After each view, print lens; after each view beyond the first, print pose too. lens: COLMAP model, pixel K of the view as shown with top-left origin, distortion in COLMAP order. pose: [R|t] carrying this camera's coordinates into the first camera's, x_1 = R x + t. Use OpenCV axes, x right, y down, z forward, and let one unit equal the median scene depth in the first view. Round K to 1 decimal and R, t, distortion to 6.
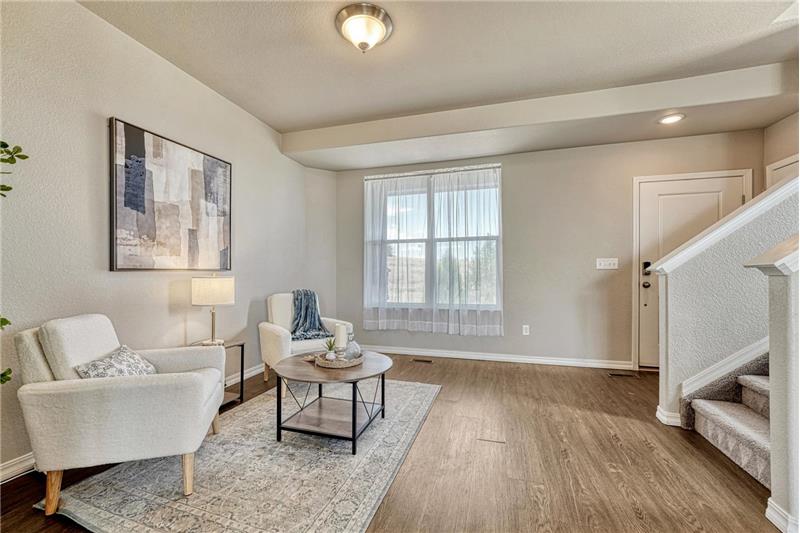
lens RADIAL K [[342.7, 0, 399.3], [0, 342.7, 263.5], [0, 0, 1]] dist [-0.002490, -0.000190]
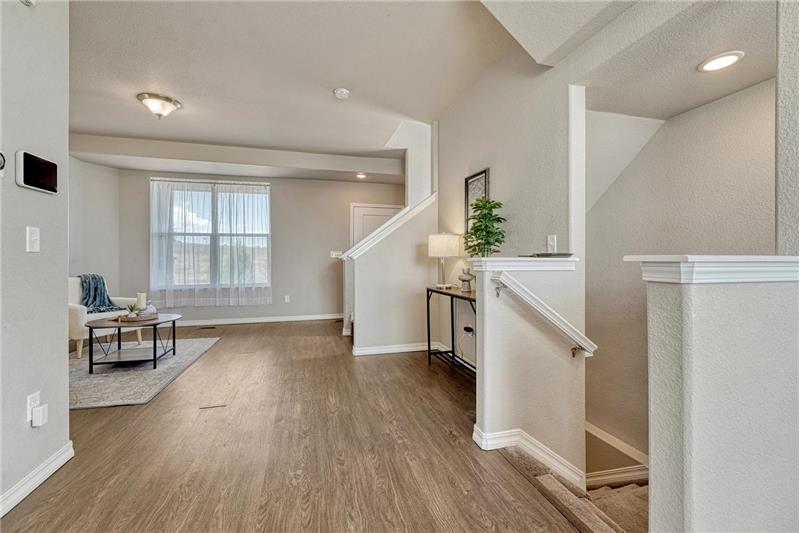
lens RADIAL K [[342.7, 0, 399.3], [0, 342.7, 263.5], [0, 0, 1]] dist [-0.002490, -0.000190]
pose [[0.848047, -0.004403, 0.529902, -0.001736], [-0.013495, 0.999462, 0.029901, -0.008865], [-0.529749, -0.032509, 0.847531, -0.497409]]
